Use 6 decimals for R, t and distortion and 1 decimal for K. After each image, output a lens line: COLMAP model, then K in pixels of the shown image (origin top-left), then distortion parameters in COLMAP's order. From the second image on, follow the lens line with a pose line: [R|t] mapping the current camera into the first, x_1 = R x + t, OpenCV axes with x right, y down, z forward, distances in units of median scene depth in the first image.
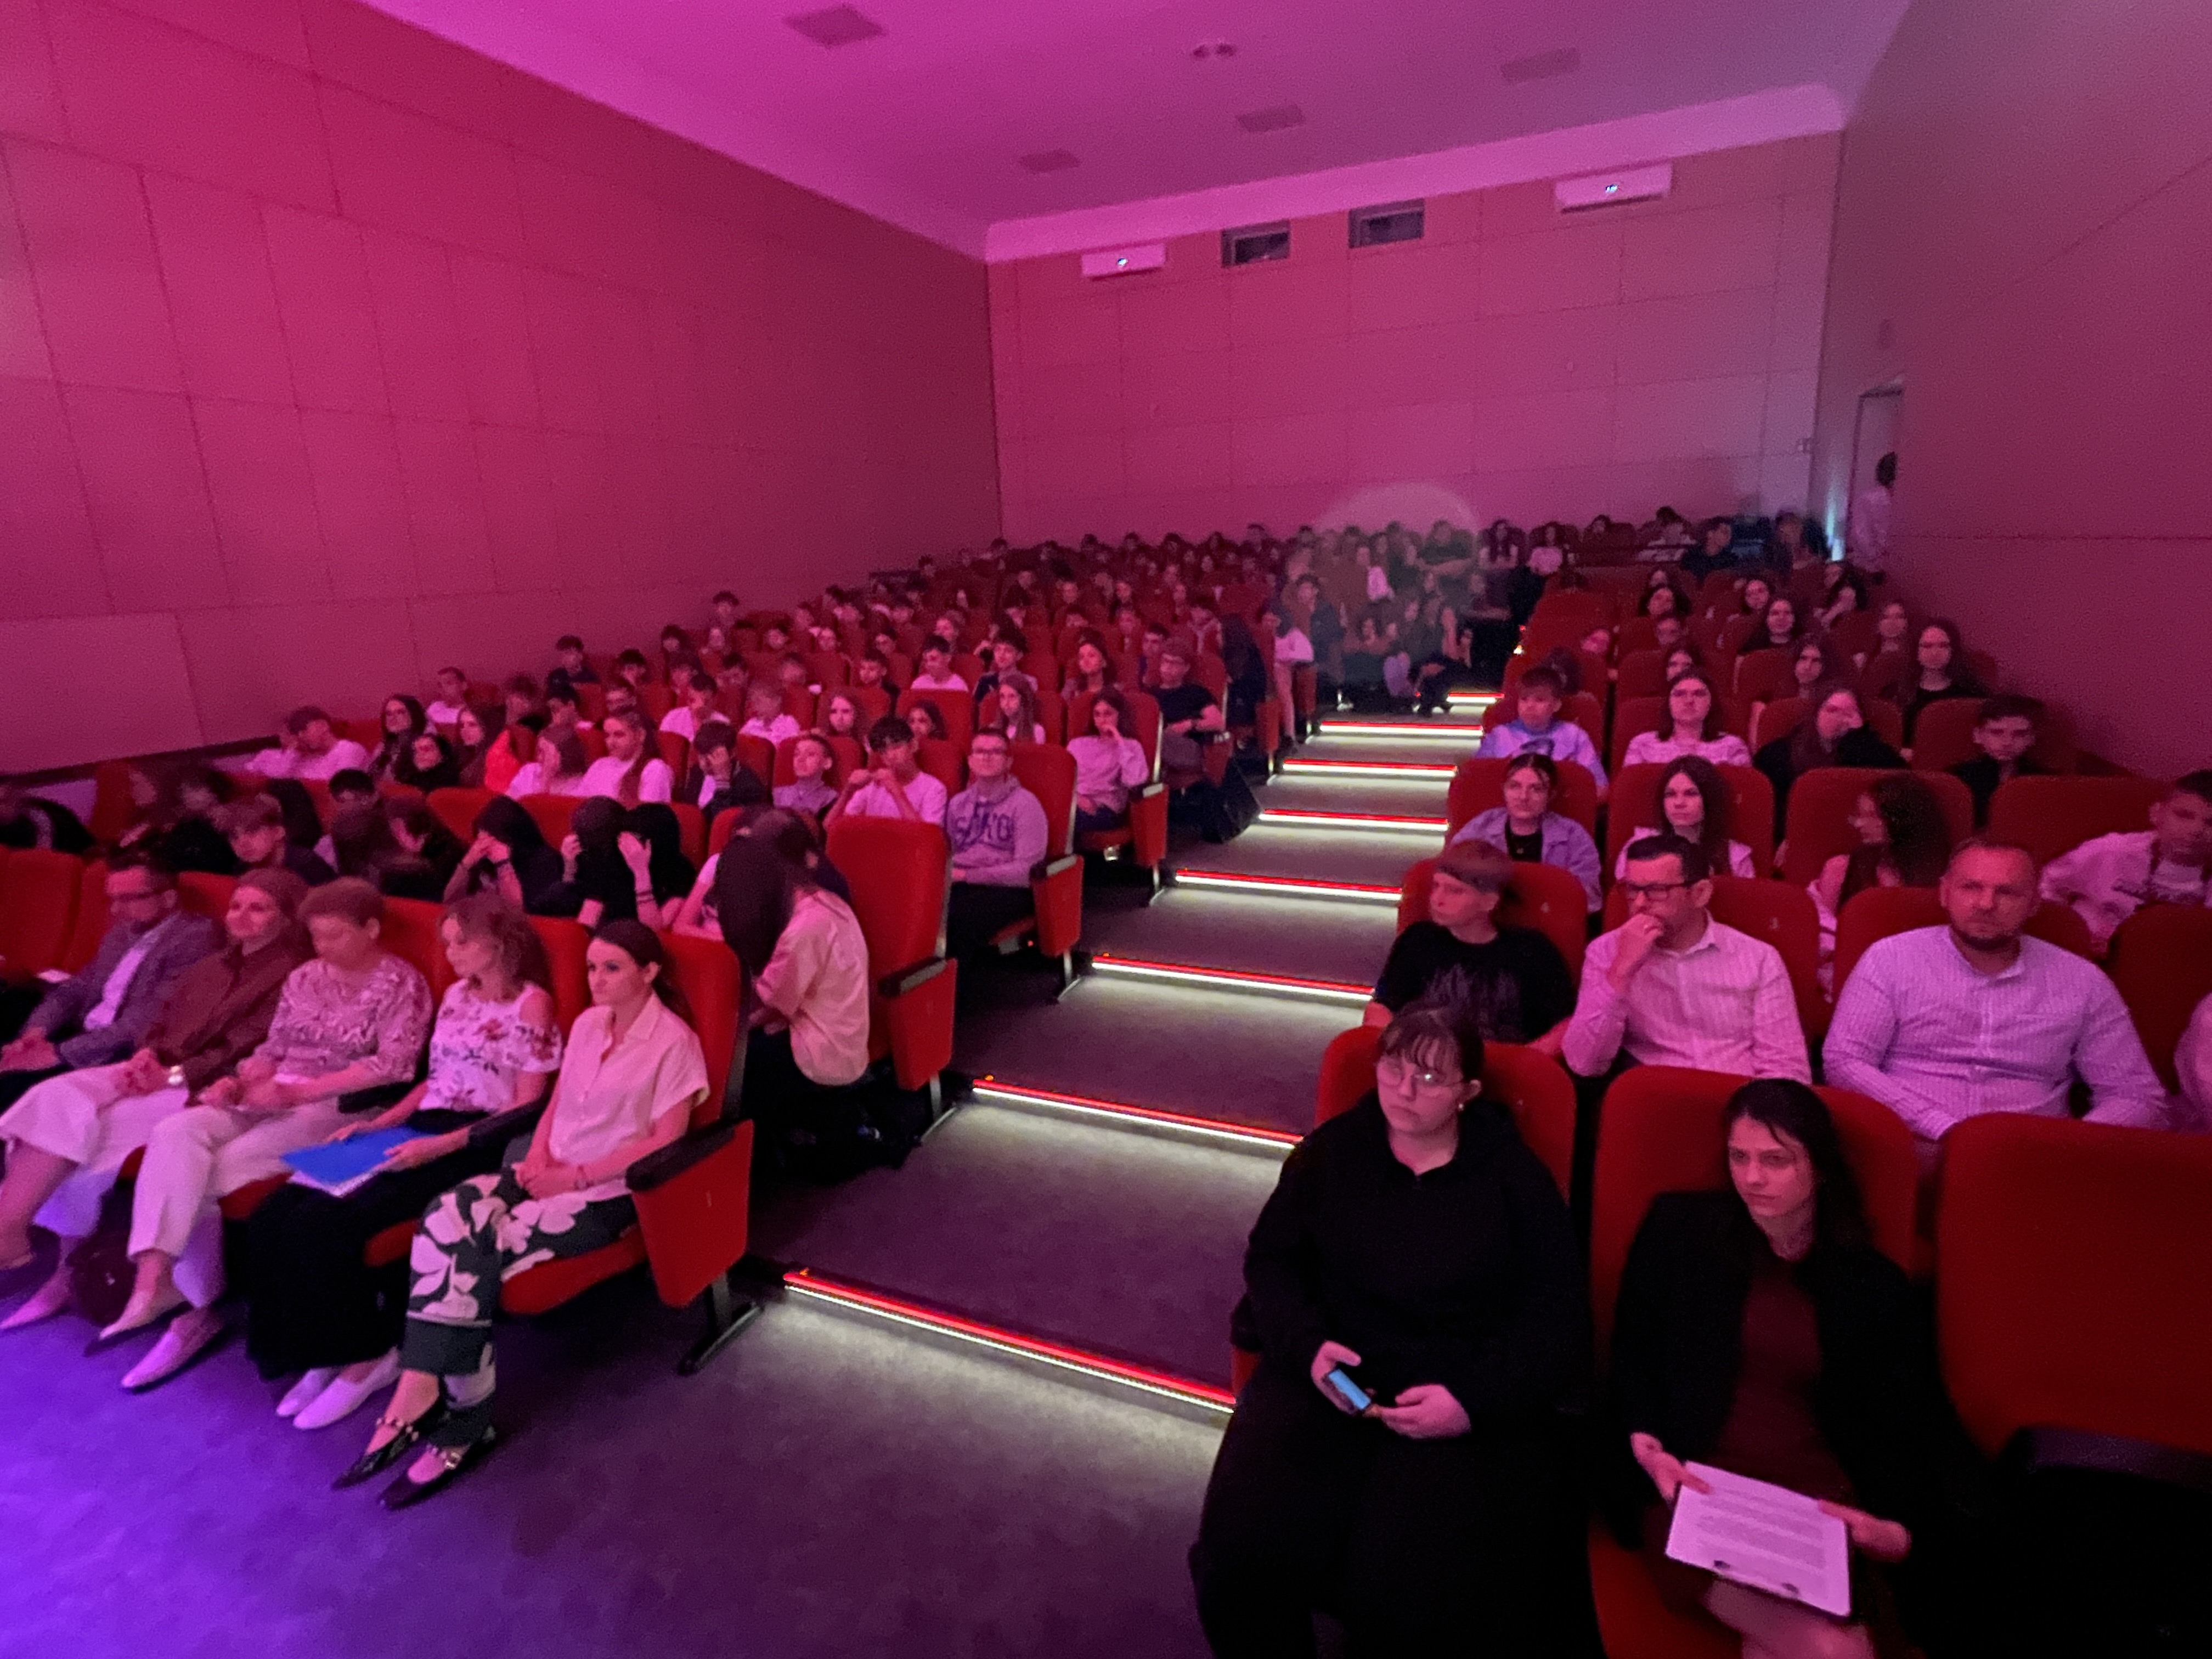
lens RADIAL K [[1139.8, 0, 1104.1], [0, 1139.8, 819.0], [0, 0, 1]] dist [-0.002214, 0.001470]
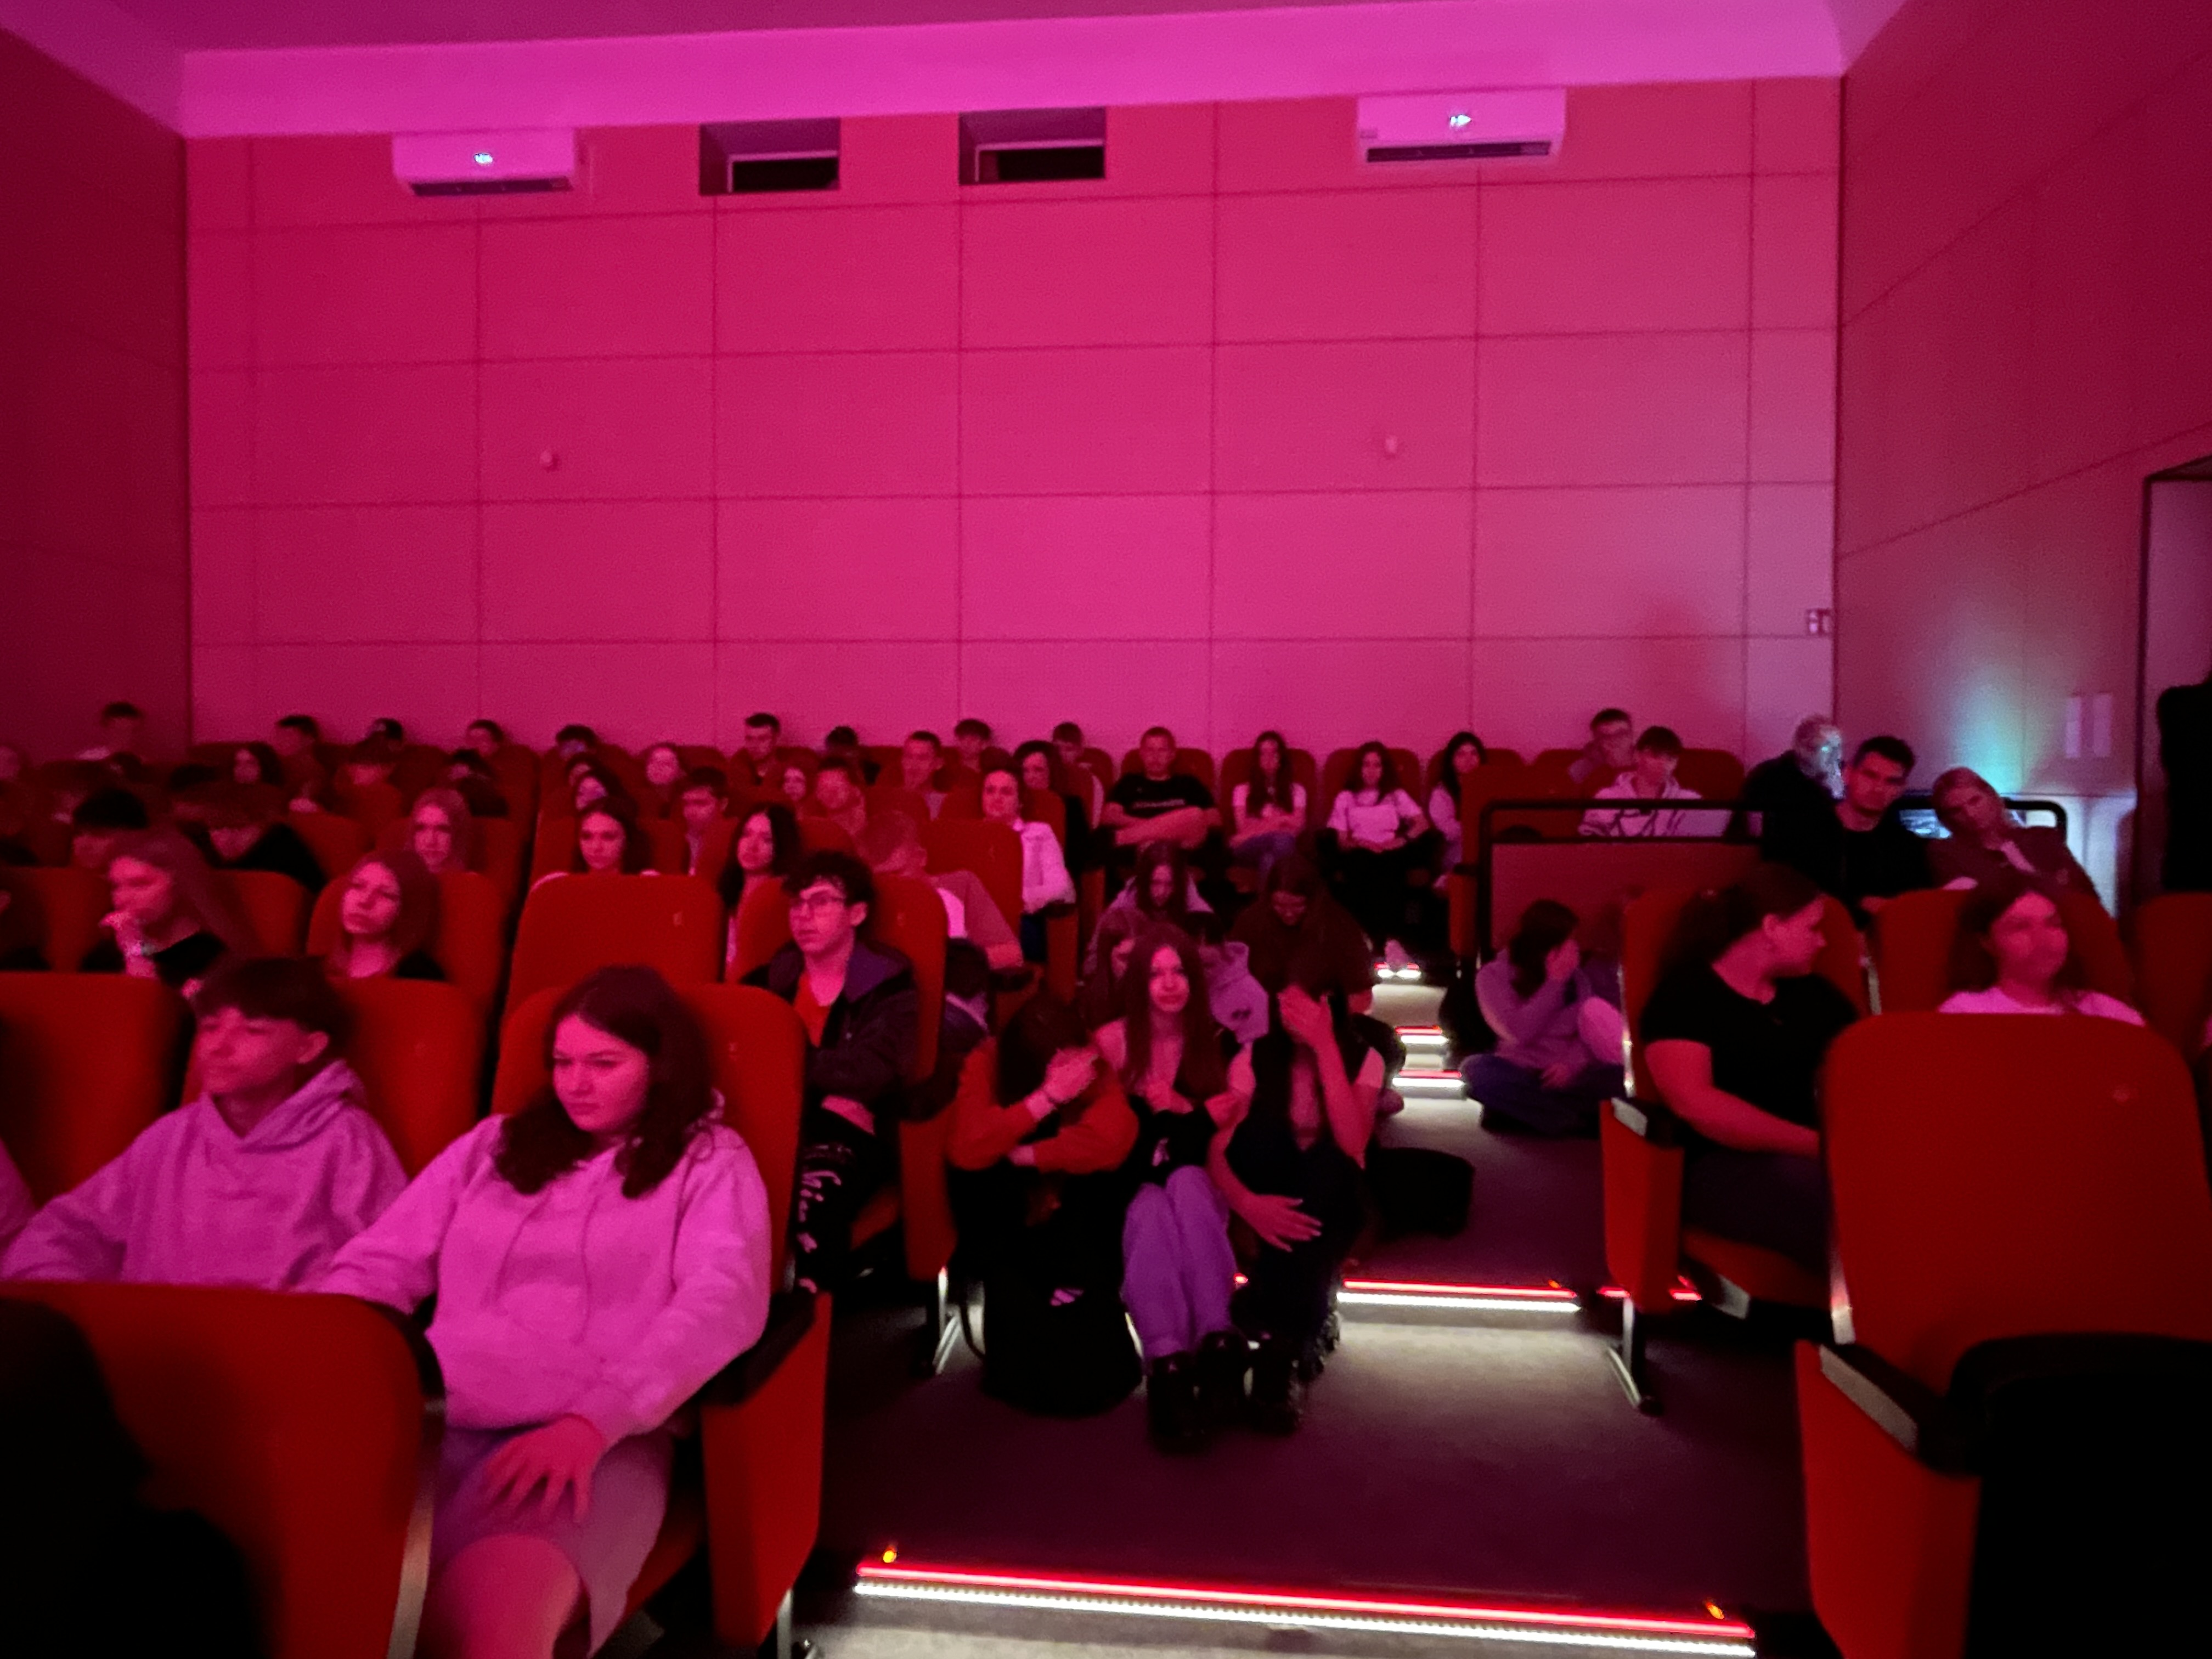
lens RADIAL K [[1348.6, 0, 1122.8], [0, 1348.6, 809.7], [0, 0, 1]] dist [0.004776, -0.002243]
pose [[0.945865, 0.038090, 0.322318, 0.334254], [0.029820, 0.978690, -0.203168, -0.370777], [-0.323188, 0.201781, 0.924572, 1.591138]]
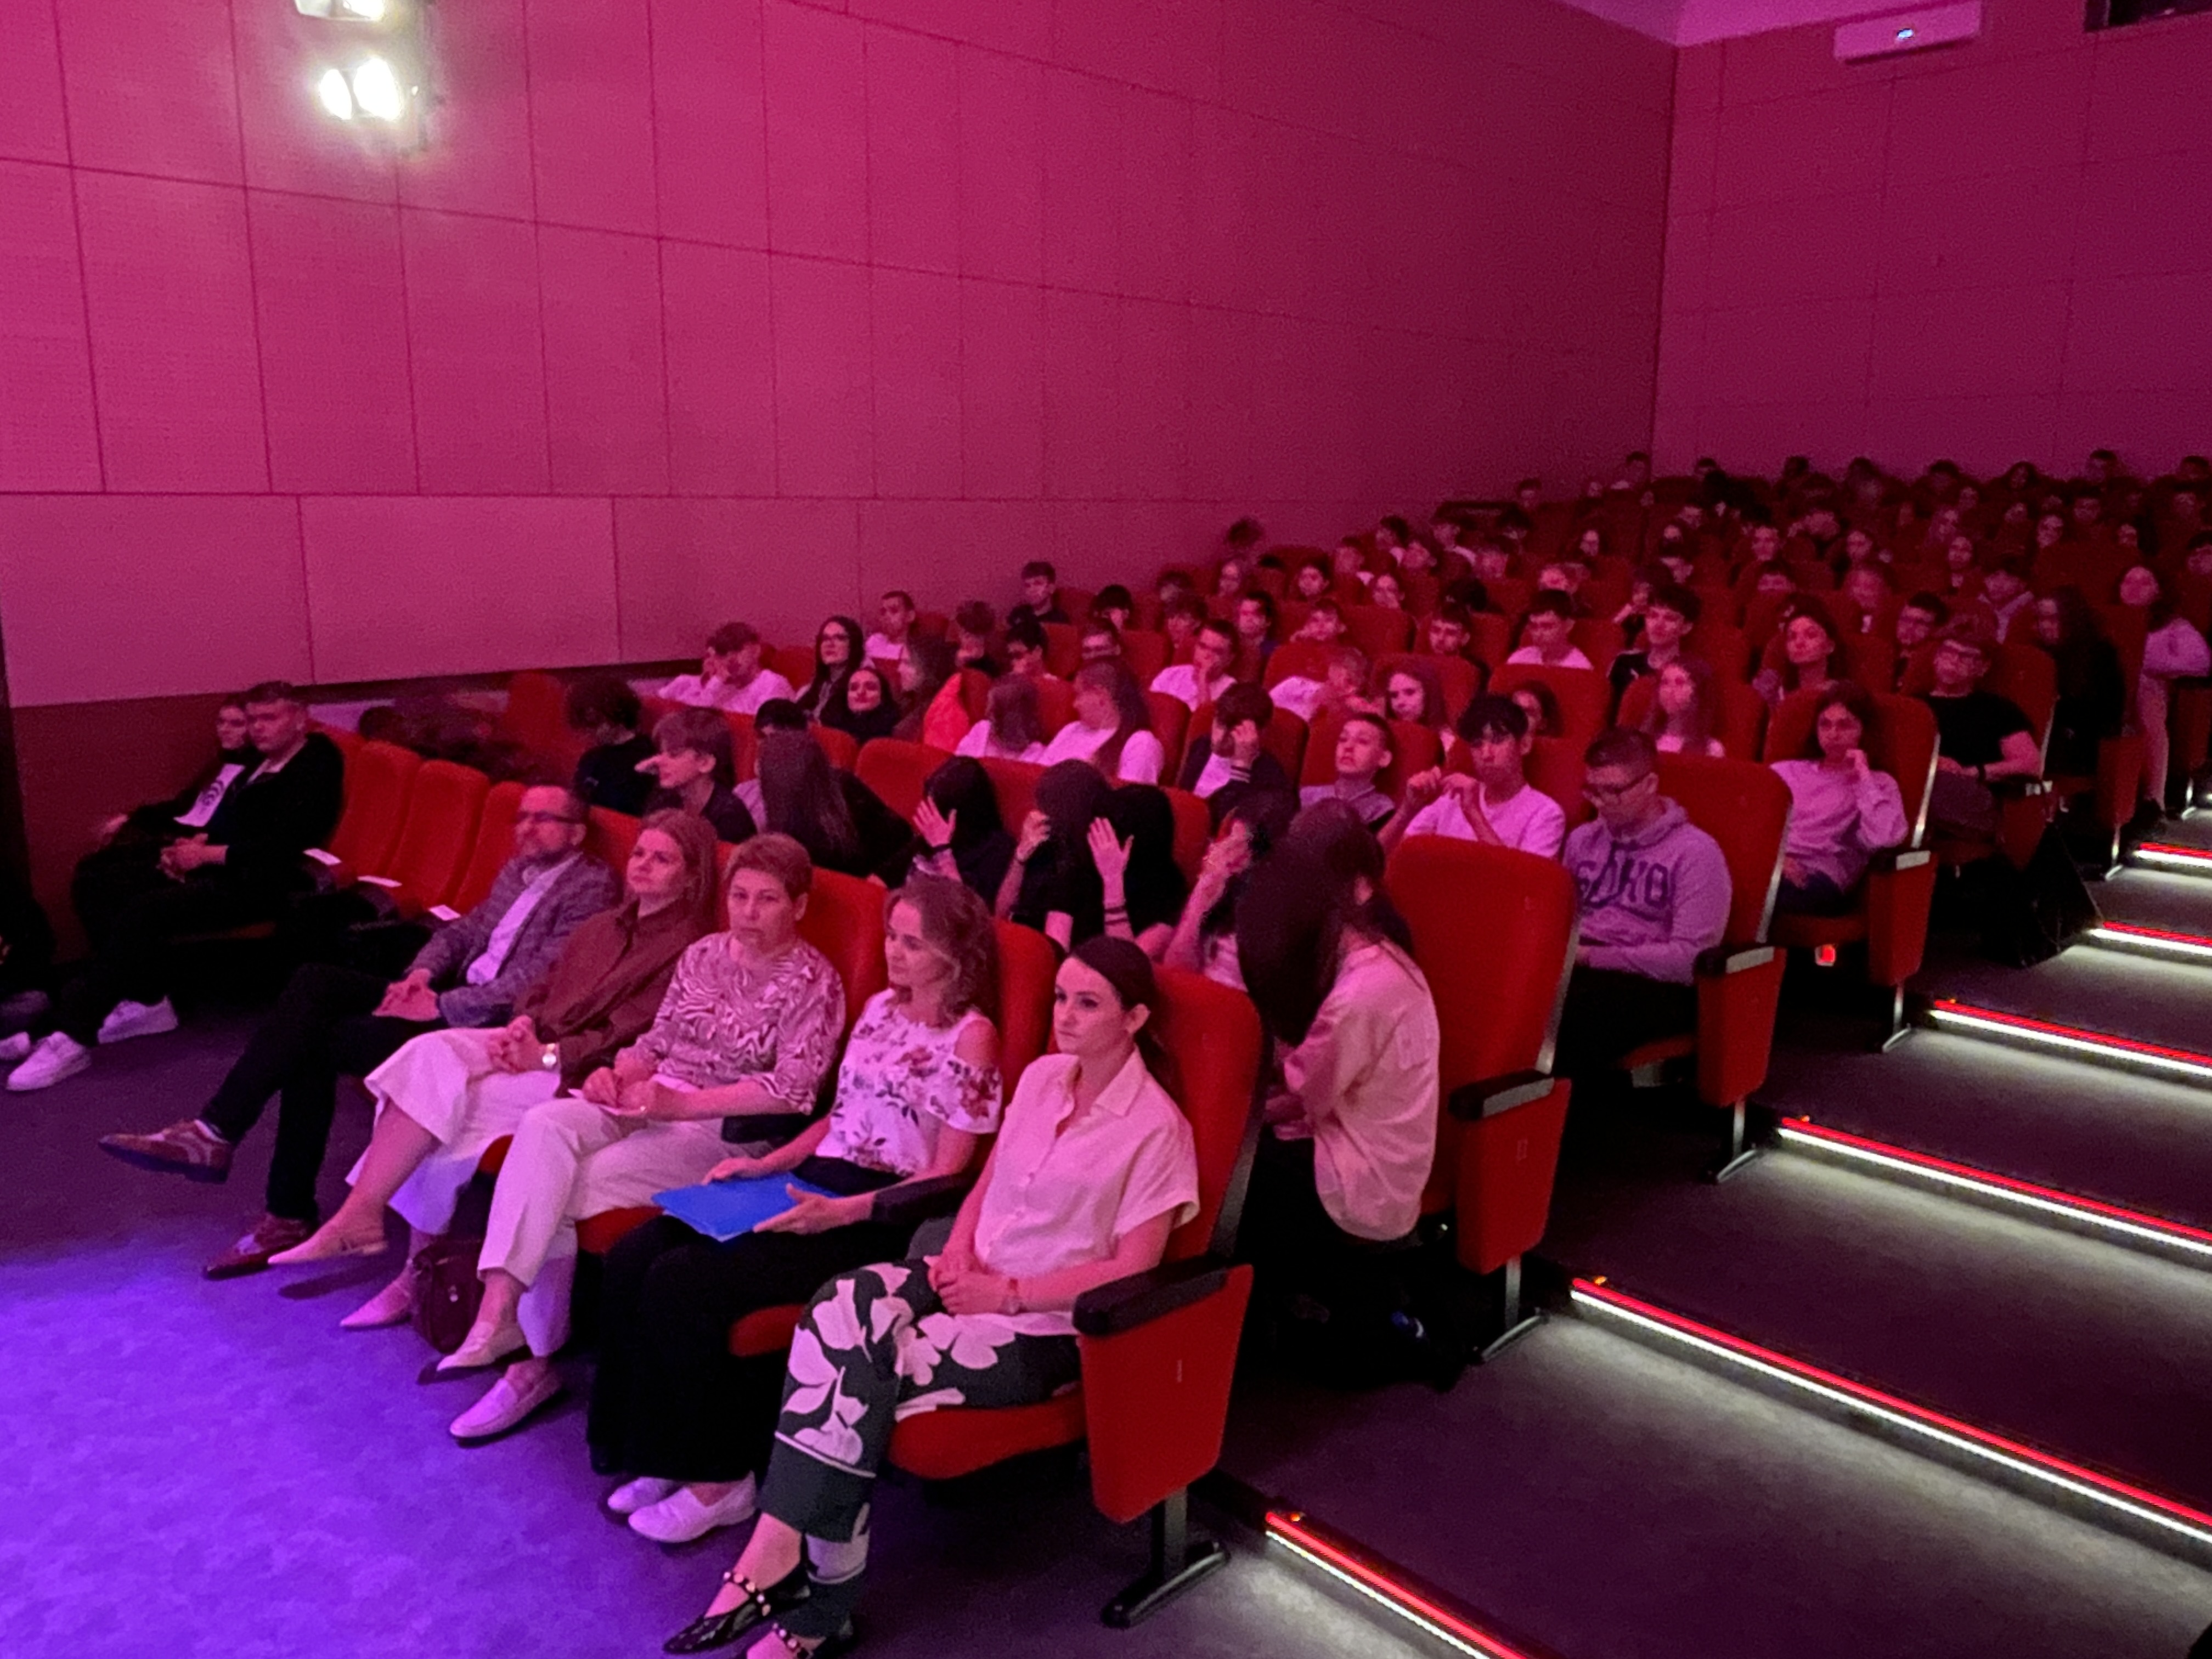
lens RADIAL K [[1652.9, 0, 1097.4], [0, 1652.9, 806.1], [0, 0, 1]] dist [0.014751, -0.029307]
pose [[0.924487, 0.111634, -0.364501, -0.055910], [-0.126000, 0.991905, -0.015789, 0.020762], [0.359788, 0.060524, 0.931069, 0.048537]]
